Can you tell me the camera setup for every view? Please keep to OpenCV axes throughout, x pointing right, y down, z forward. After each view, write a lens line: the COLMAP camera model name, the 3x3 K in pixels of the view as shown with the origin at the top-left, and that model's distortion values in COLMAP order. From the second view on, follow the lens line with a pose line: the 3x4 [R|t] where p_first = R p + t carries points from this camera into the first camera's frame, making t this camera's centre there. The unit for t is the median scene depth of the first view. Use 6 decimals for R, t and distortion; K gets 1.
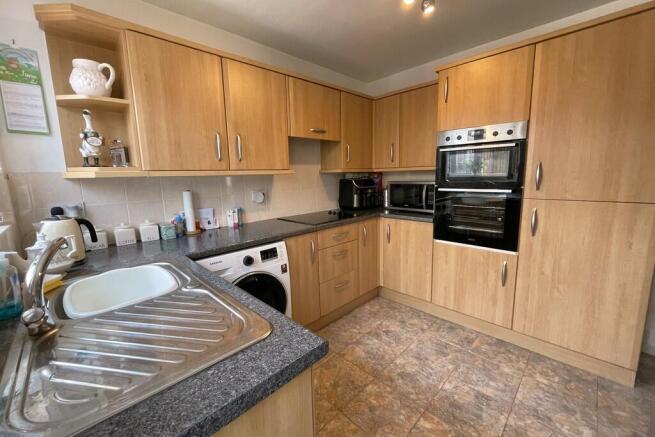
lens RADIAL K [[260.8, 0, 327.5], [0, 260.8, 218.5], [0, 0, 1]] dist [0.012905, -0.000039]
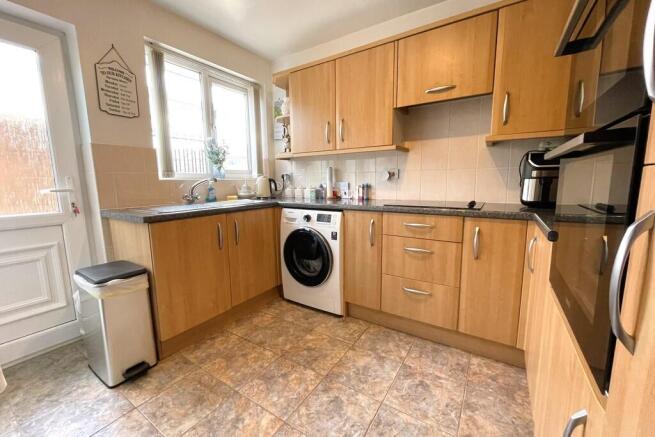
lens RADIAL K [[260.8, 0, 327.5], [0, 260.8, 218.5], [0, 0, 1]] dist [0.012905, -0.000039]
pose [[0.230984, 0.168714, -0.958218, 0.853215], [-0.152438, 0.978964, 0.135620, -0.025146], [0.960942, 0.114743, 0.251843, 0.663615]]
